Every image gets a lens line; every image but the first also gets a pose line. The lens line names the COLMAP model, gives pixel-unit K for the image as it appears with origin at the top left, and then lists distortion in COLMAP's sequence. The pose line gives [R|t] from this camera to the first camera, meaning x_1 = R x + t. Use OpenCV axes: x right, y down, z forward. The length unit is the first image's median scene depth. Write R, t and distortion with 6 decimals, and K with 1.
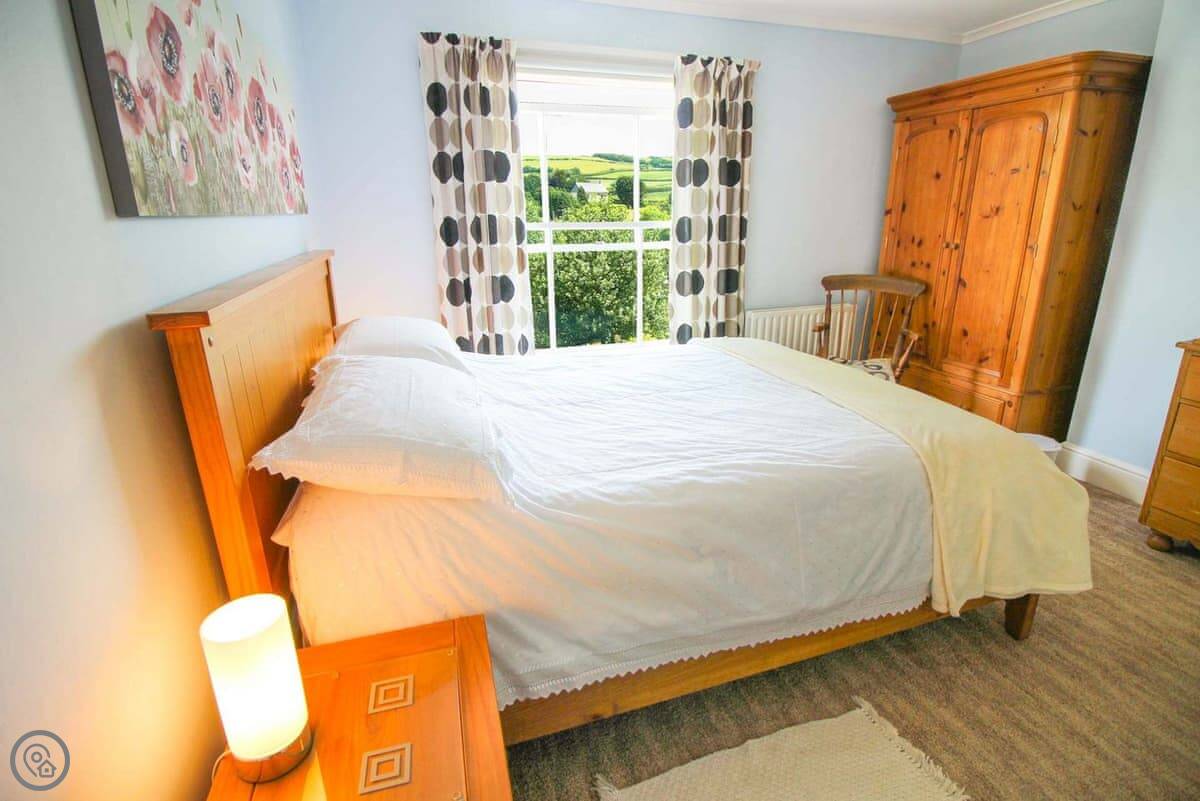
lens RADIAL K [[575.8, 0, 603.8], [0, 575.8, 397.7], [0, 0, 1]] dist [-0.000046, -0.003084]
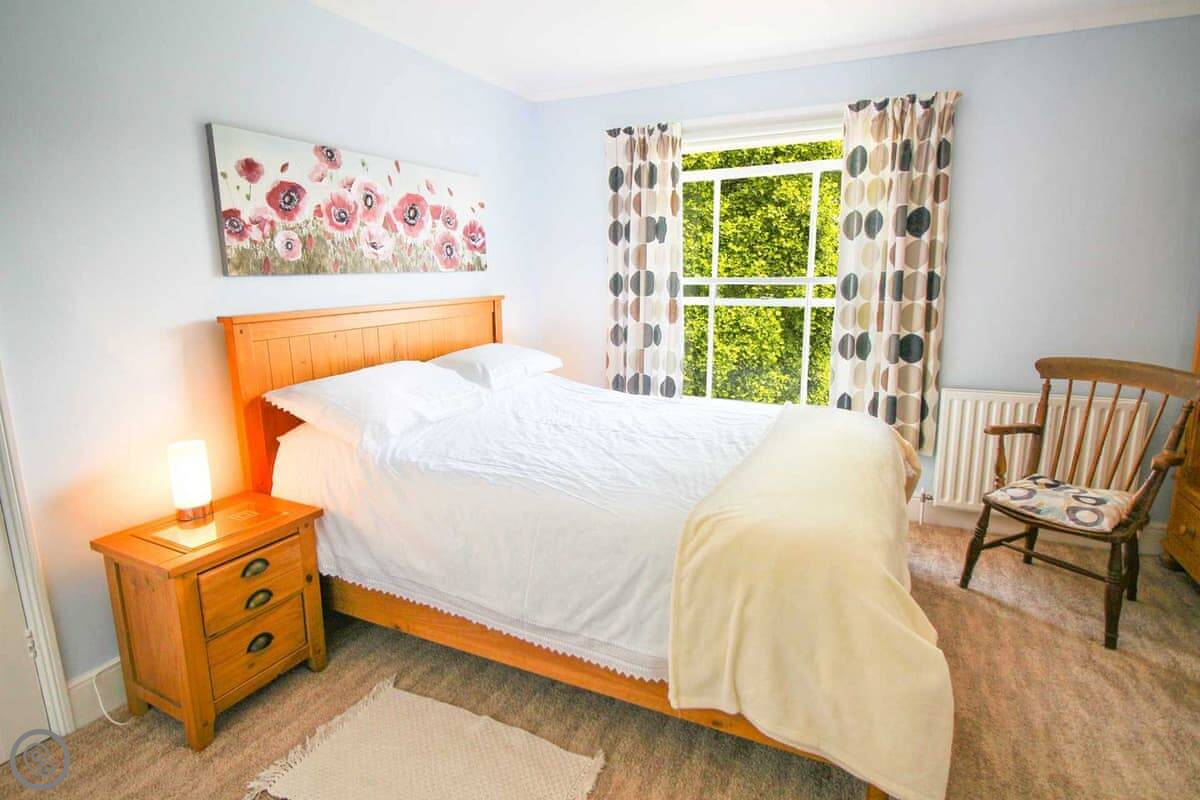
lens RADIAL K [[629.2, 0, 597.6], [0, 629.2, 399.8], [0, 0, 1]] dist [-0.017375, 0.000747]
pose [[0.705364, 0.142188, -0.694438, 0.644590], [-0.210374, 0.977527, -0.013533, -0.029998], [0.676908, 0.155638, 0.719426, 0.077674]]
